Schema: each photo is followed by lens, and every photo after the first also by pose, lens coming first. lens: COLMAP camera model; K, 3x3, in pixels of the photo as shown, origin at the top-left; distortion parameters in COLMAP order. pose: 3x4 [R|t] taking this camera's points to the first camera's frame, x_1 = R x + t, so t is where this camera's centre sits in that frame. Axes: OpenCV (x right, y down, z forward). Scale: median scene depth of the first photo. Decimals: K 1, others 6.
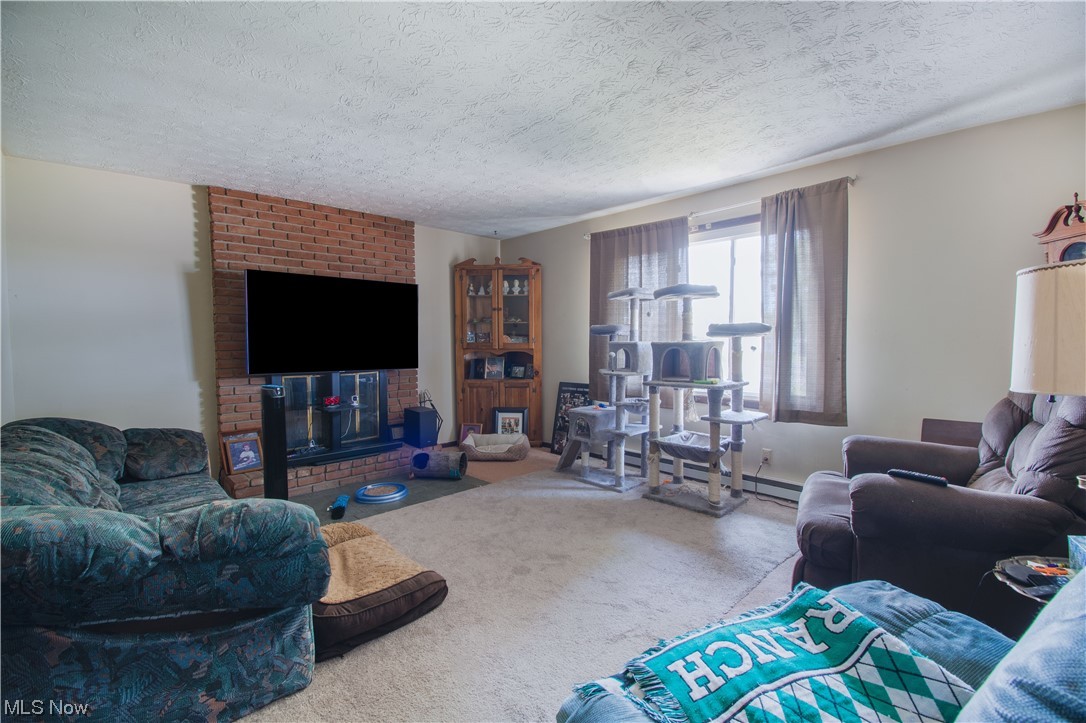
lens RADIAL K [[476.4, 0, 542.6], [0, 476.4, 364.7], [0, 0, 1]] dist [0.012247, -0.021837]
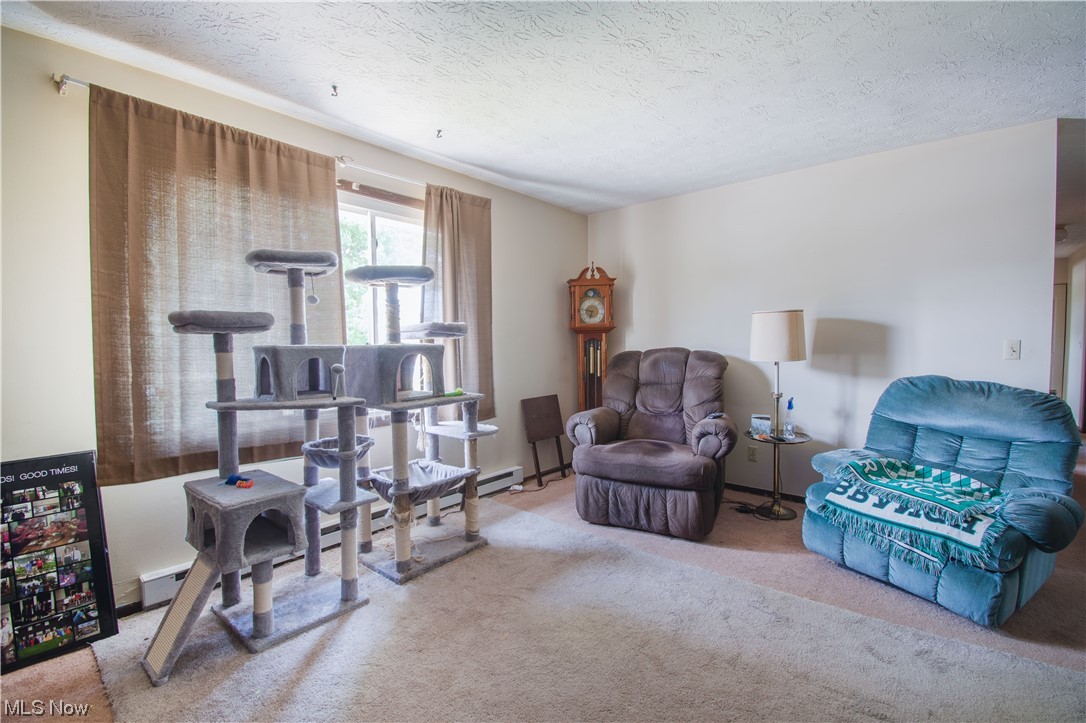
lens RADIAL K [[476.4, 0, 542.6], [0, 476.4, 364.7], [0, 0, 1]] dist [0.012247, -0.021837]
pose [[-0.100929, -0.046590, 0.993802, -0.465326], [0.056445, 0.997026, 0.052474, -0.046143], [-0.993291, 0.061392, -0.097999, 0.892508]]
